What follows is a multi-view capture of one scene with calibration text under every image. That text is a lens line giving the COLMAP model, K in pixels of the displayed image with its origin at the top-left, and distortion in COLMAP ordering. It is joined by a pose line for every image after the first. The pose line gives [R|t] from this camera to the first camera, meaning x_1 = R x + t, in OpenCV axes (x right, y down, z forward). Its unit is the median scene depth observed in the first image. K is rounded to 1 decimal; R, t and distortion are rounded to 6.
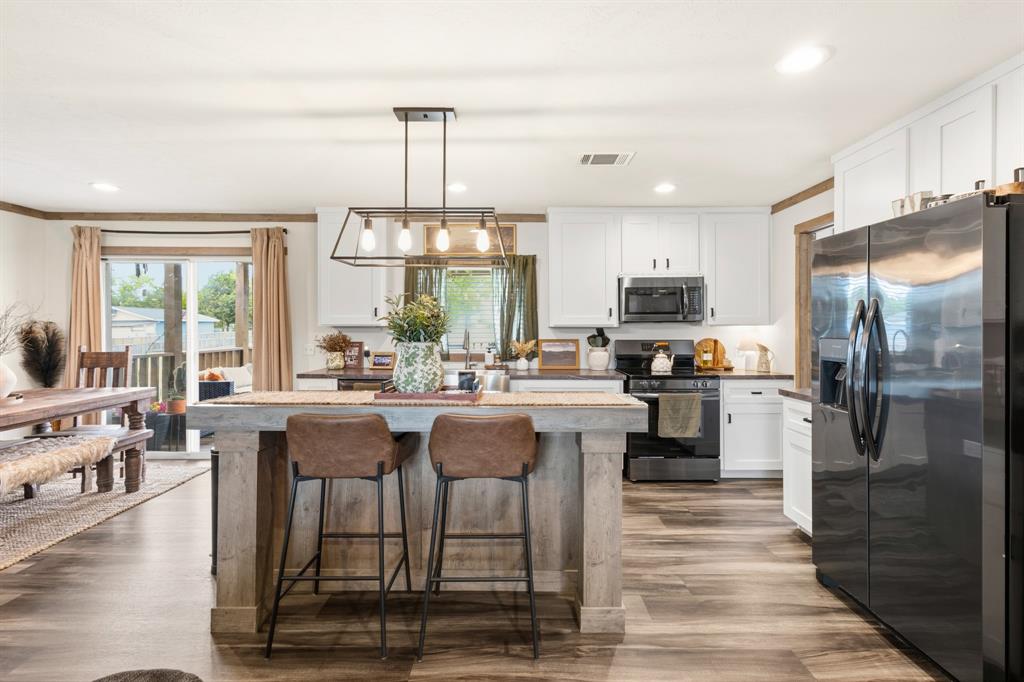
lens RADIAL K [[479.0, 0, 513.5], [0, 479.0, 330.7], [0, 0, 1]] dist [0.008384, -0.002944]
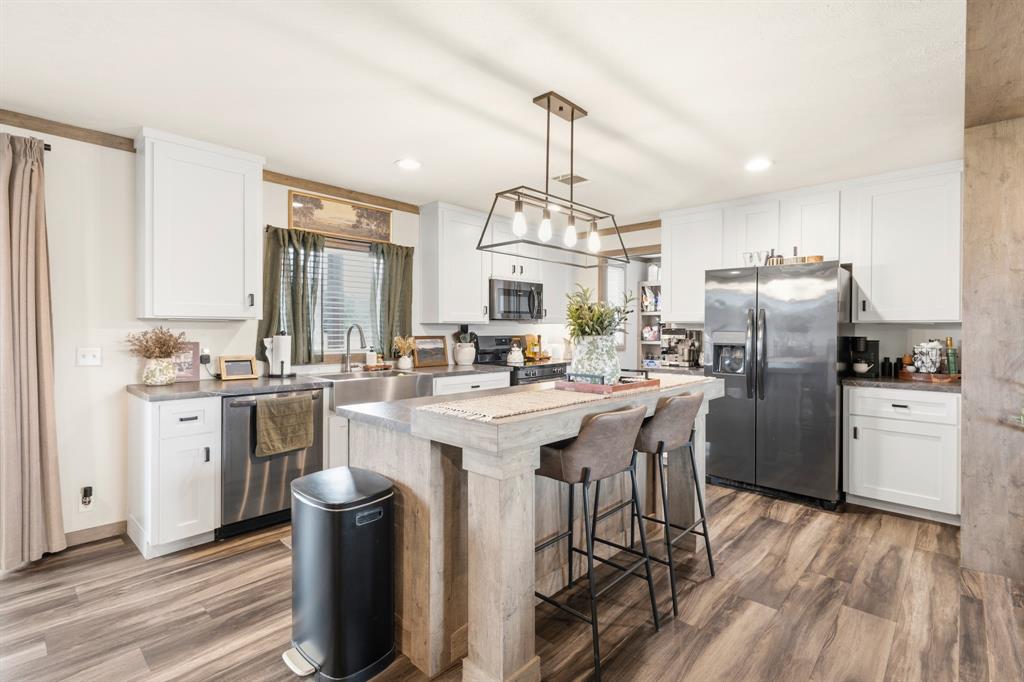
lens RADIAL K [[479.0, 0, 512.9], [0, 479.0, 333.0], [0, 0, 1]] dist [0.008384, -0.002944]
pose [[0.678236, -0.004726, 0.734829, -0.526962], [-0.000199, 0.999978, 0.006615, 0.005619], [-0.734844, -0.004633, 0.678220, 0.213100]]
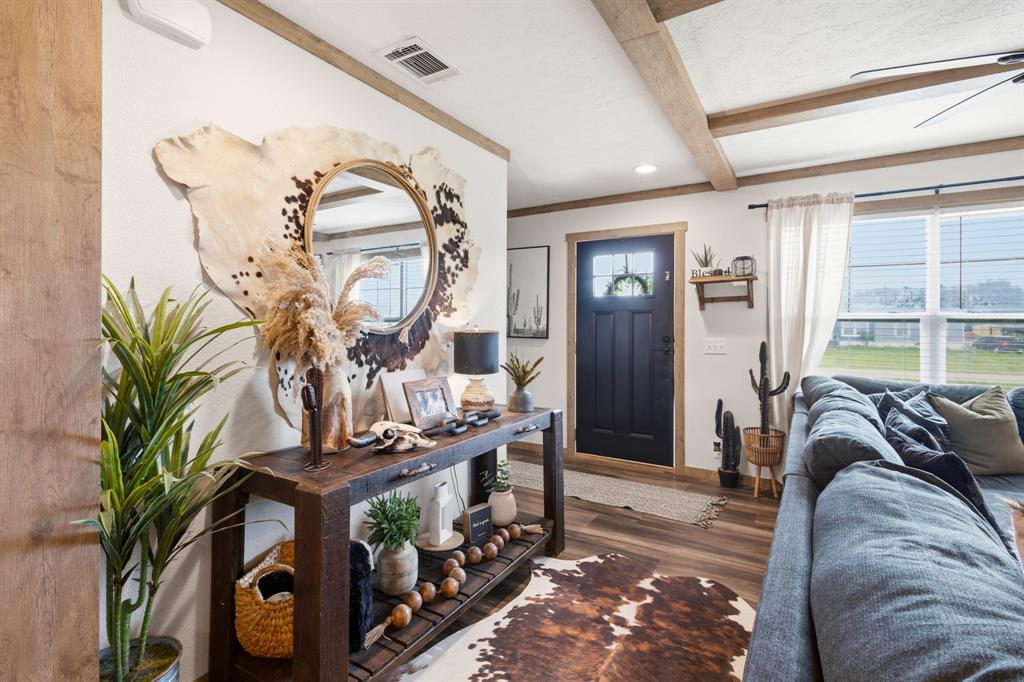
lens RADIAL K [[479.0, 0, 506.3], [0, 479.0, 323.8], [0, 0, 1]] dist [0.008384, -0.002944]
pose [[-0.848358, 0.003938, 0.529409, -0.056727], [0.000680, 0.999980, -0.006349, 0.011994], [-0.529423, -0.005026, -0.848343, 0.250453]]
